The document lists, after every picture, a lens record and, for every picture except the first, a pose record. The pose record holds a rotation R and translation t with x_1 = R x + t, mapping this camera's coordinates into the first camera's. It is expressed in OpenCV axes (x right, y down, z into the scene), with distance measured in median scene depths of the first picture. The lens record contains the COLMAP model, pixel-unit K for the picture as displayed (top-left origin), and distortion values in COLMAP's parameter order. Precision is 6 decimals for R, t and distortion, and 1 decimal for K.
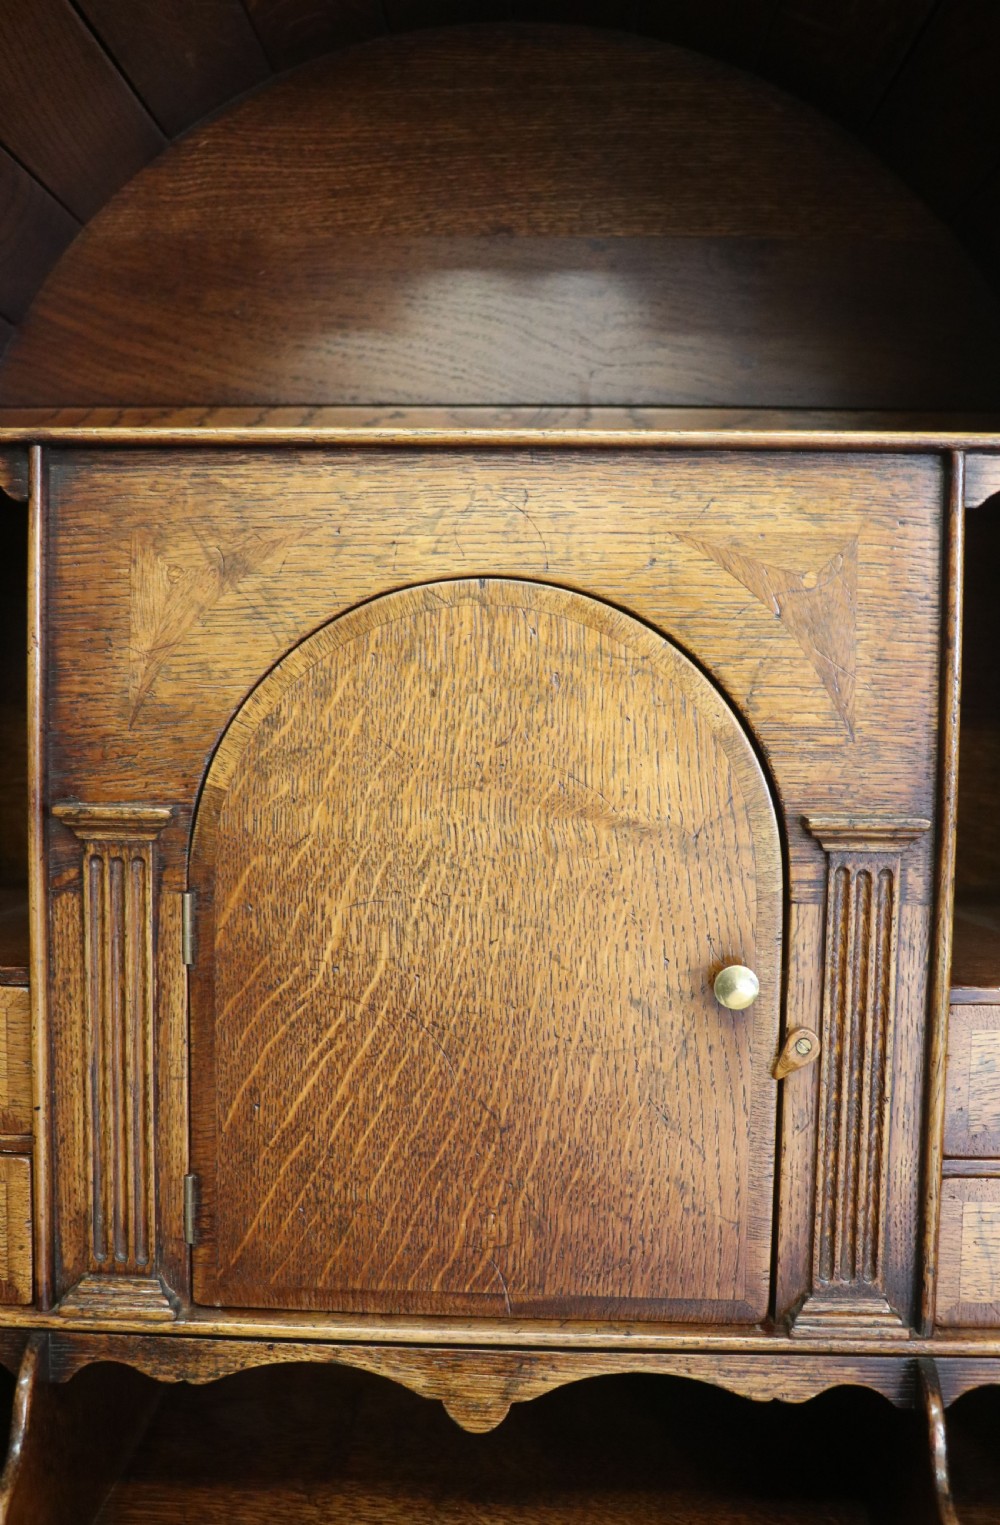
lens RADIAL K [[1620.2, 0, 491.6], [0, 1620.2, 788.6], [0, 0, 1]] dist [-0.135273, 0.000000]
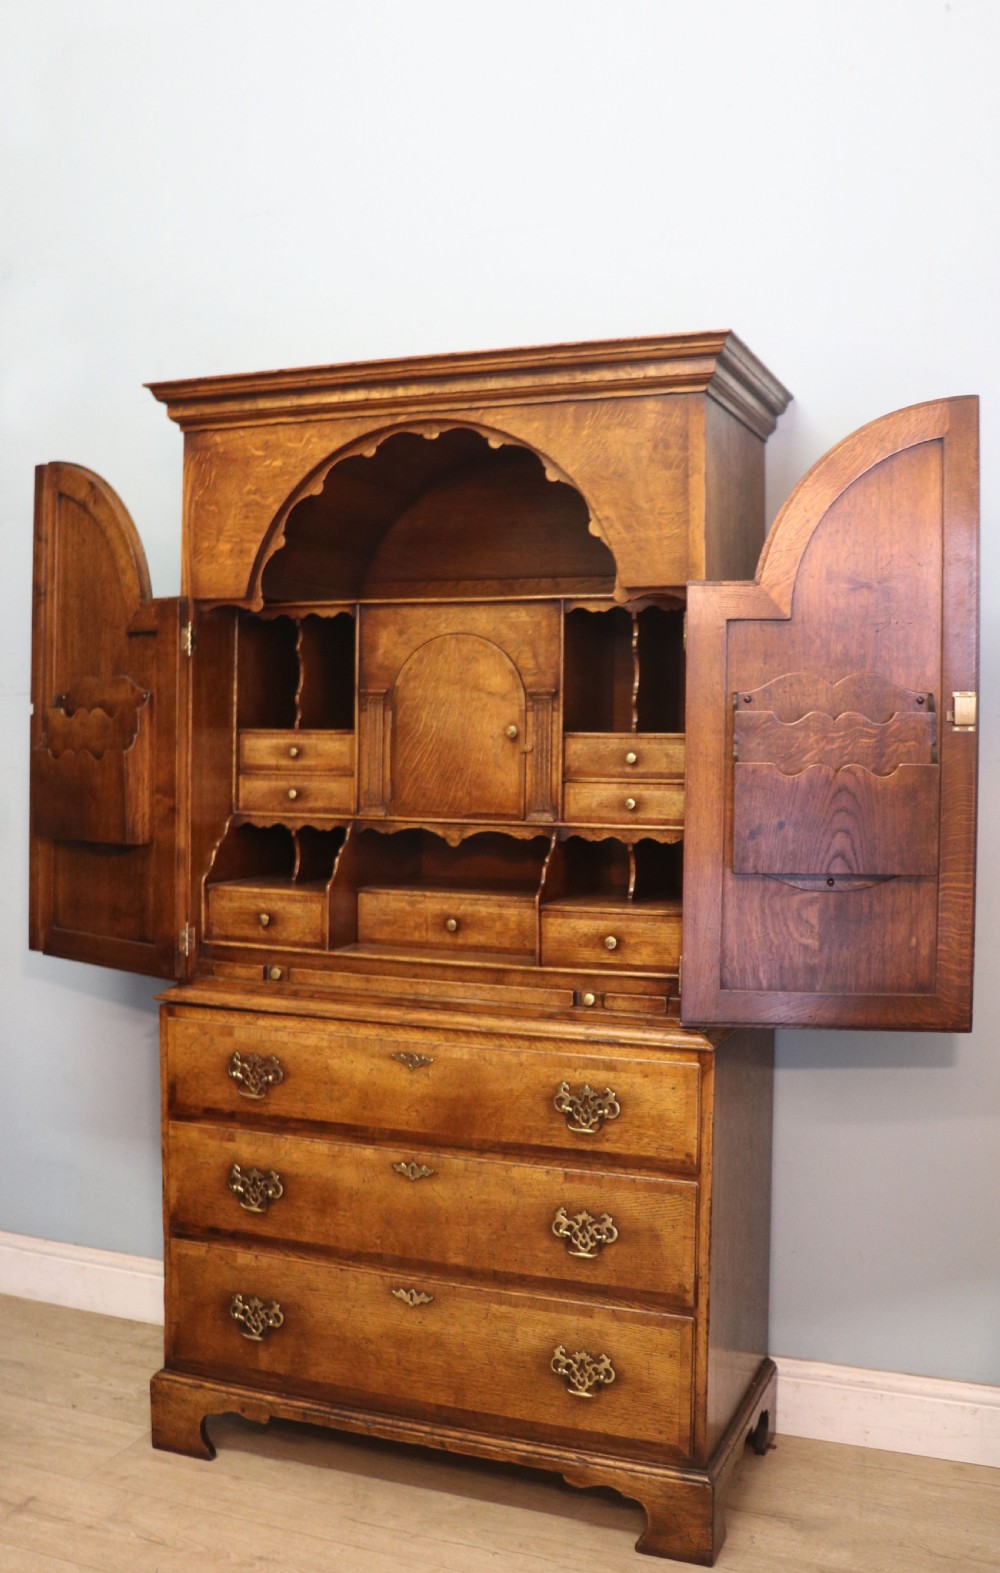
lens RADIAL K [[1666.7, 0, 409.0], [0, 1666.7, 737.4], [0, 0, 1]] dist [-0.150788, 0.000000]
pose [[0.923578, -0.001101, -0.383409, 1.504521], [-0.022265, 0.998154, -0.056501, 0.375649], [0.382764, 0.060720, 0.921849, -2.939493]]
